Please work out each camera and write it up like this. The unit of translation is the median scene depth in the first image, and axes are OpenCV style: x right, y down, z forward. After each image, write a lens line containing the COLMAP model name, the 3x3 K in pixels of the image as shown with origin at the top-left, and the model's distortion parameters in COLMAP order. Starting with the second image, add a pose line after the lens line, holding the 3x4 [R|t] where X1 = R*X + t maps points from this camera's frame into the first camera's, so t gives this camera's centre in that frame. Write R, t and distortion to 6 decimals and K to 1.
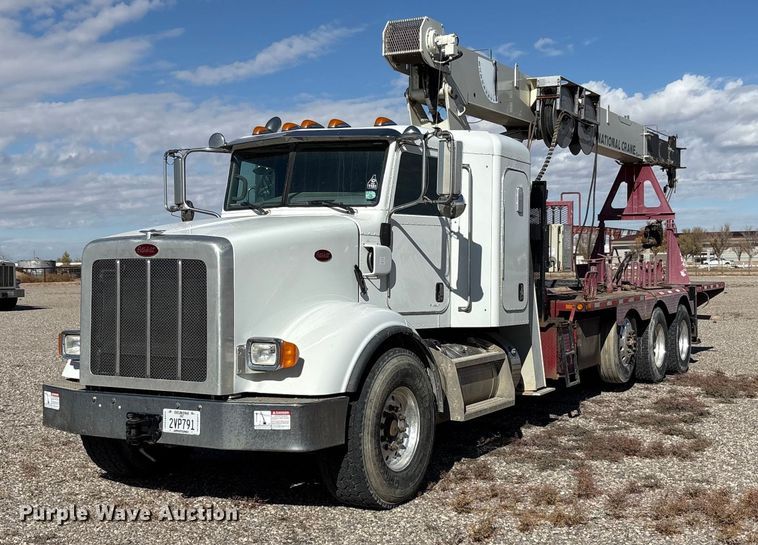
lens RADIAL K [[1062.4, 0, 381.1], [0, 1062.4, 297.7], [0, 0, 1]] dist [0.156800, -0.009307]
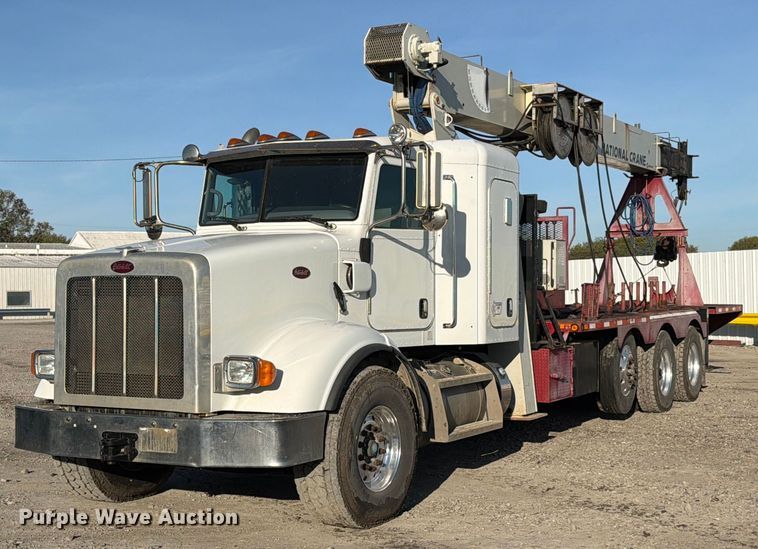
lens RADIAL K [[1258.2, 0, 378.1], [0, 1258.2, 303.9], [0, 0, 1]] dist [0.012892, 0.090965]
pose [[0.999990, -0.003864, 0.002394, 0.012715], [0.003909, 0.999808, -0.019215, 0.011598], [-0.002320, 0.019224, 0.999813, -0.144807]]
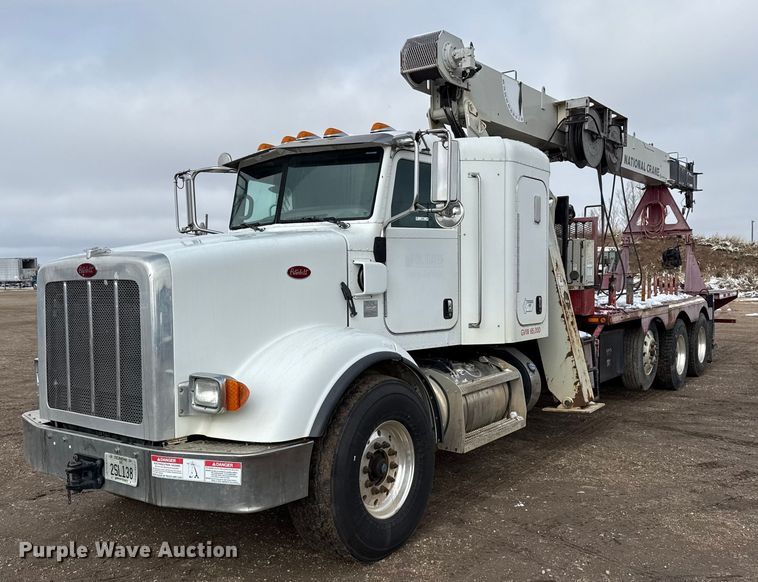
lens RADIAL K [[700.7, 0, 368.4], [0, 700.7, 309.0], [0, 0, 1]] dist [0.083090, -0.000912]
pose [[0.989453, -0.009885, -0.144516, 0.082558], [0.011068, 0.999912, 0.007381, -0.012951], [0.144430, -0.008903, 0.989475, 0.407447]]
